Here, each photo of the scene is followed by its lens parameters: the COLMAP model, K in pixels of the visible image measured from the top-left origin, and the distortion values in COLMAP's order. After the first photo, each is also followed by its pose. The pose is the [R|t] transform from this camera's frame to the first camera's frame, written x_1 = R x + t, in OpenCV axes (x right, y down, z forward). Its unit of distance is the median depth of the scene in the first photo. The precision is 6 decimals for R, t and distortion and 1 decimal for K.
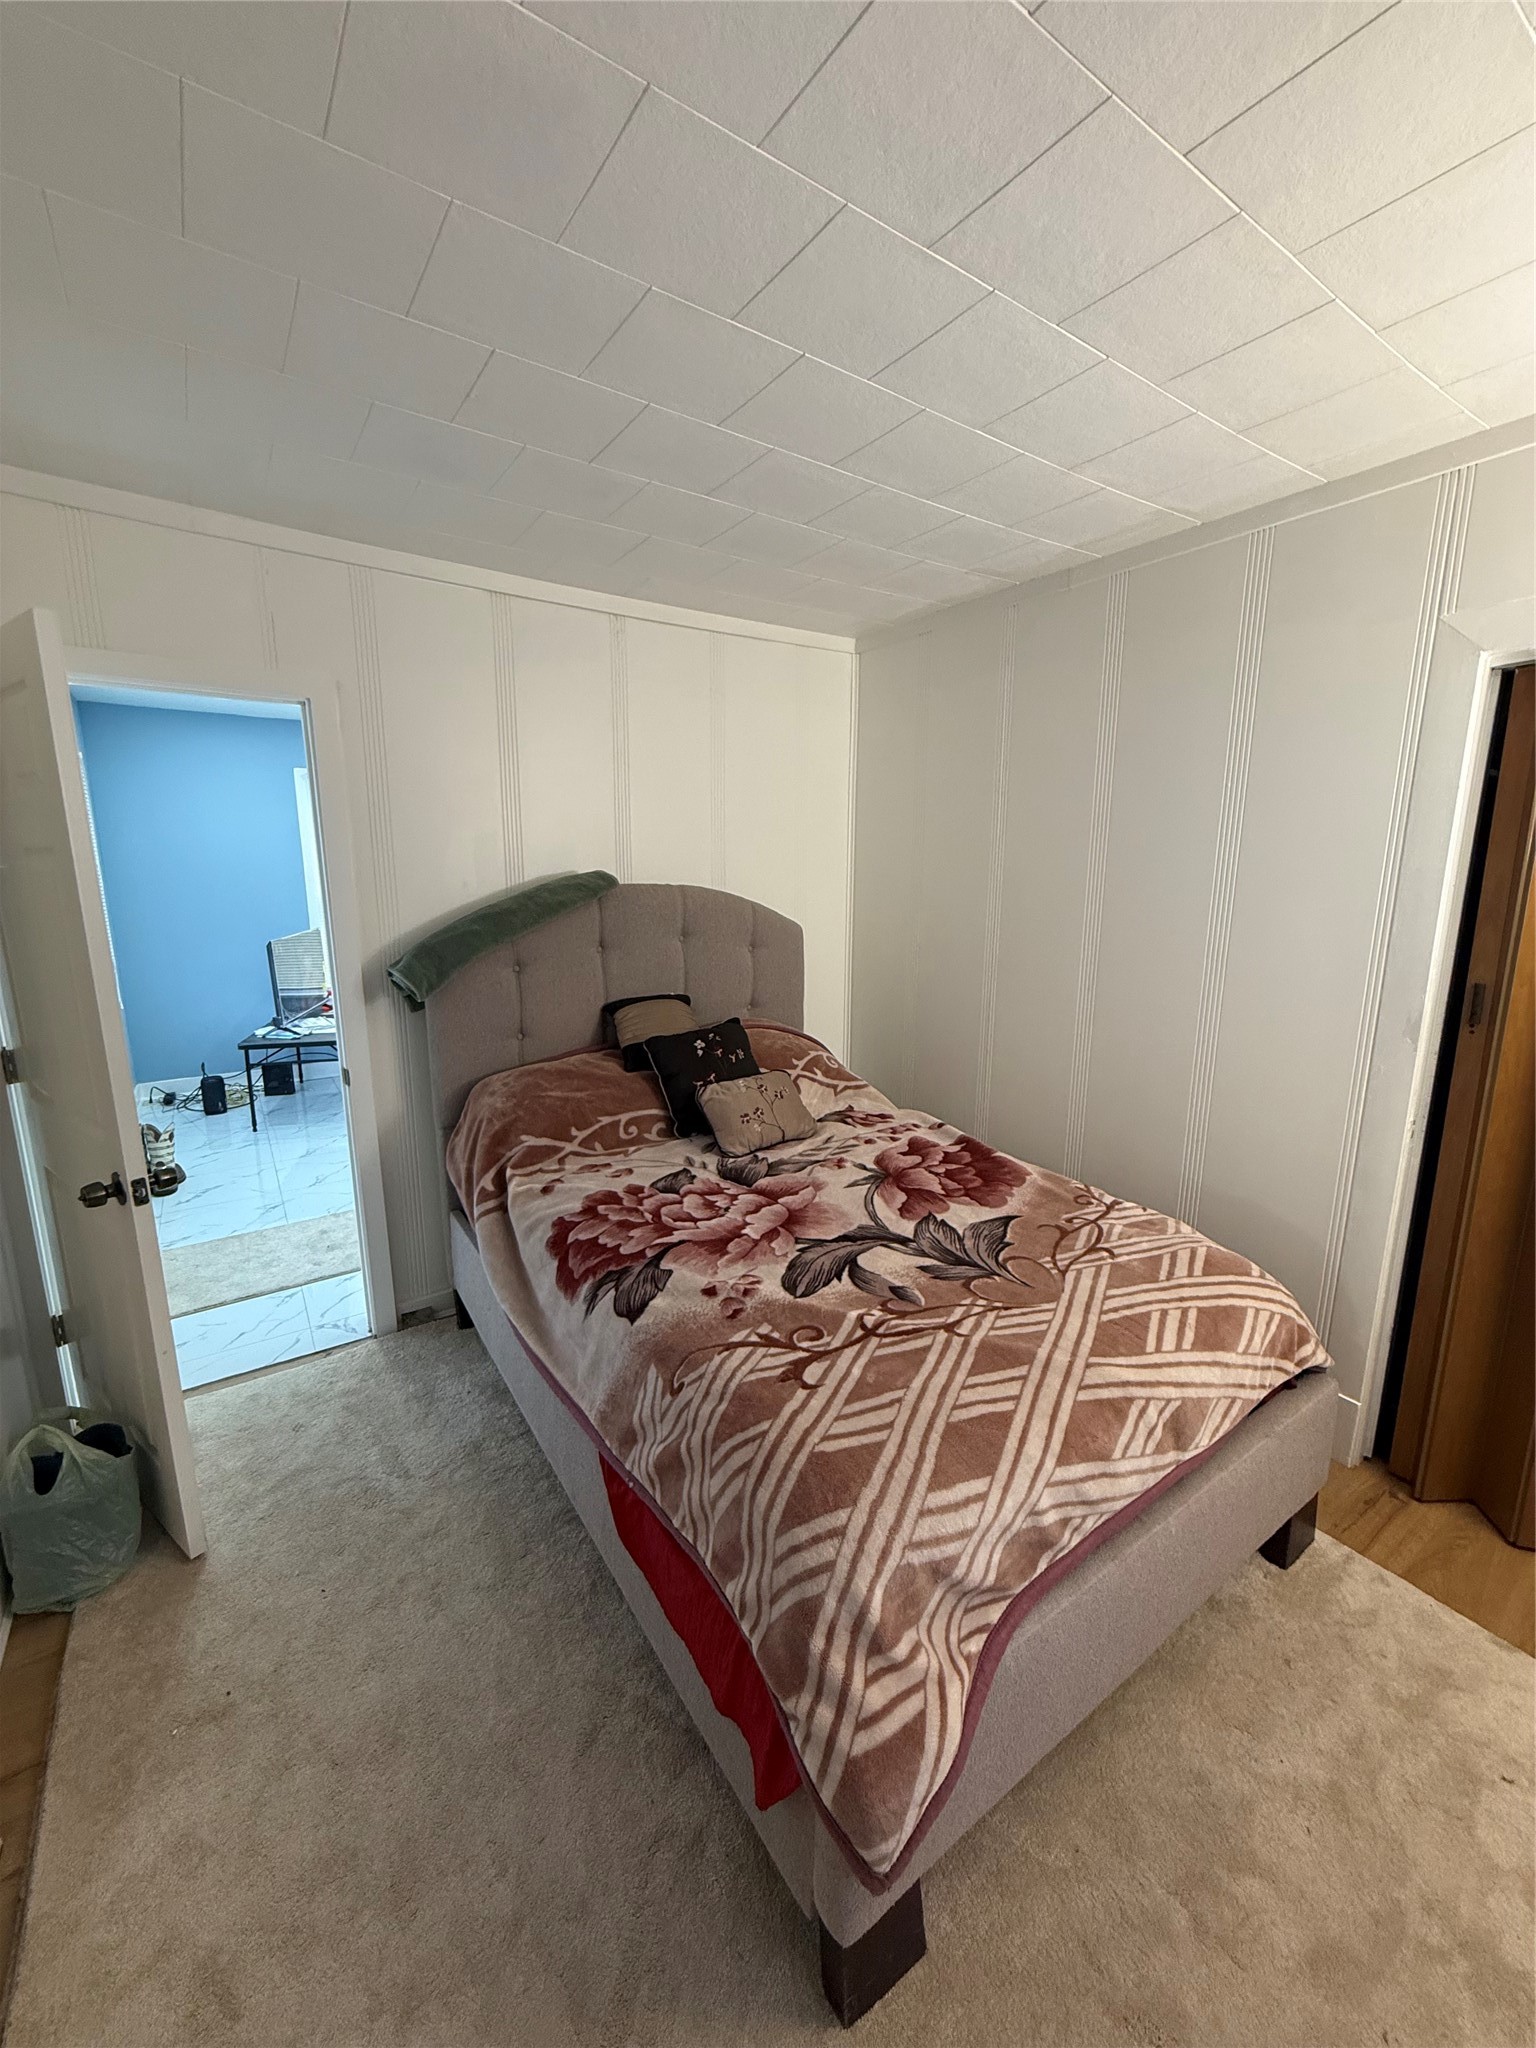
lens RADIAL K [[813.3, 0, 775.3], [0, 813.3, 1017.8], [0, 0, 1]] dist [0.000225, 0.000080]
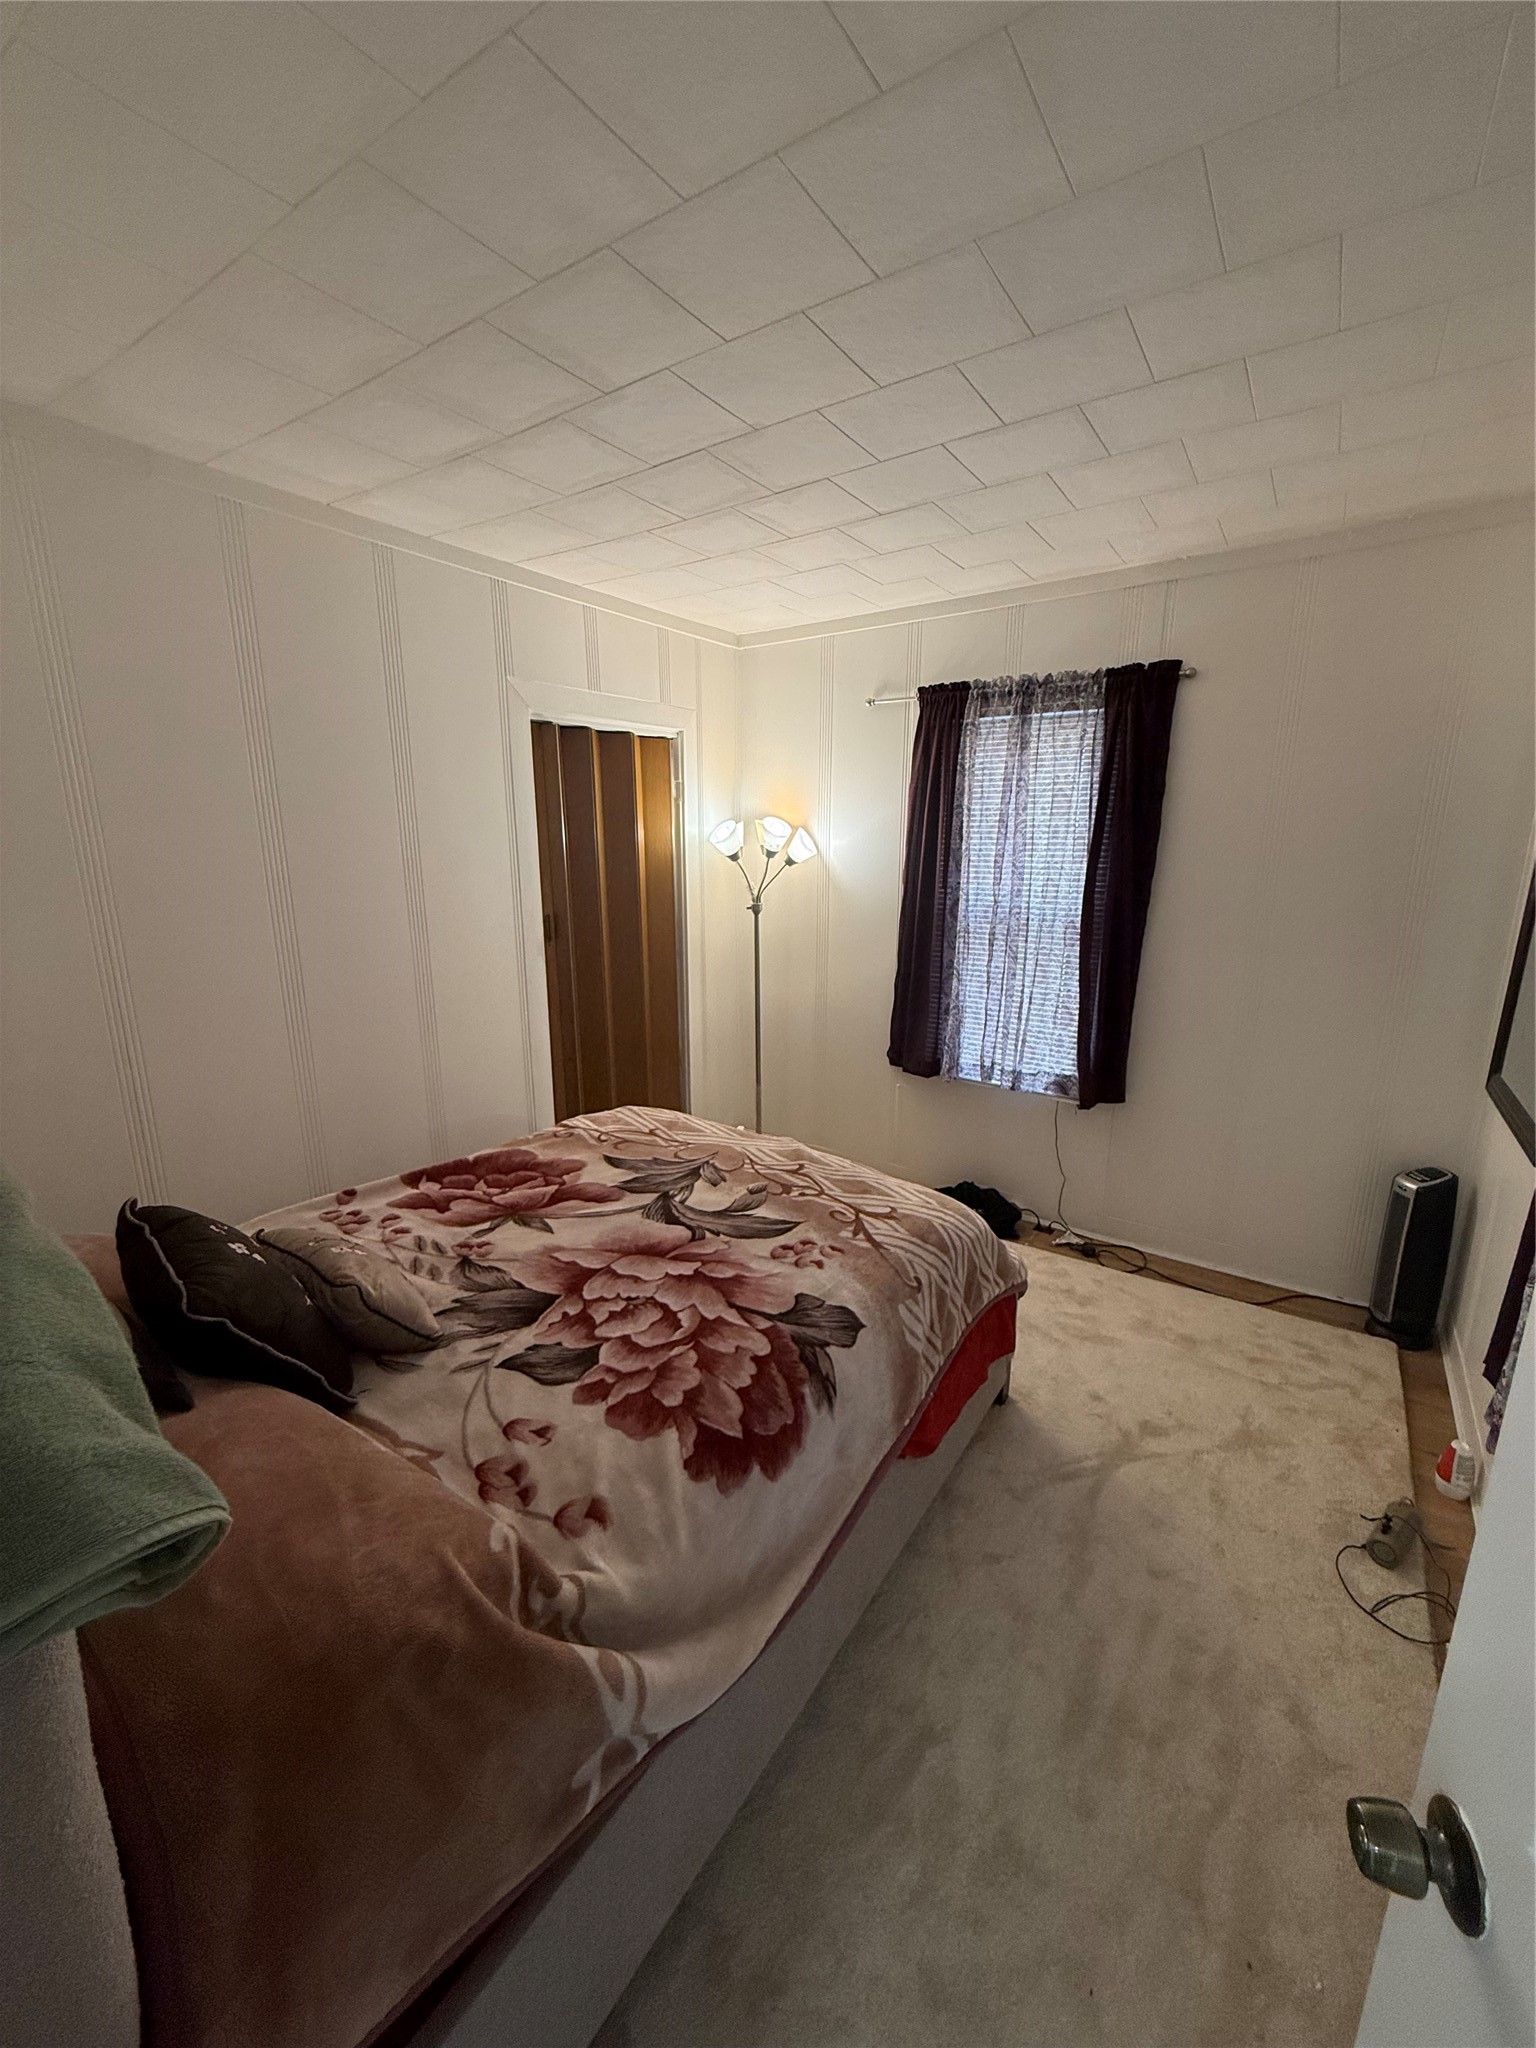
lens RADIAL K [[813.3, 0, 770.8], [0, 813.3, 1024.4], [0, 0, 1]] dist [0.000225, 0.000080]
pose [[-0.358832, -0.214111, 0.908513, -0.738305], [0.183098, 0.938279, 0.293443, -0.206792], [-0.915268, 0.271643, -0.297481, 1.018090]]
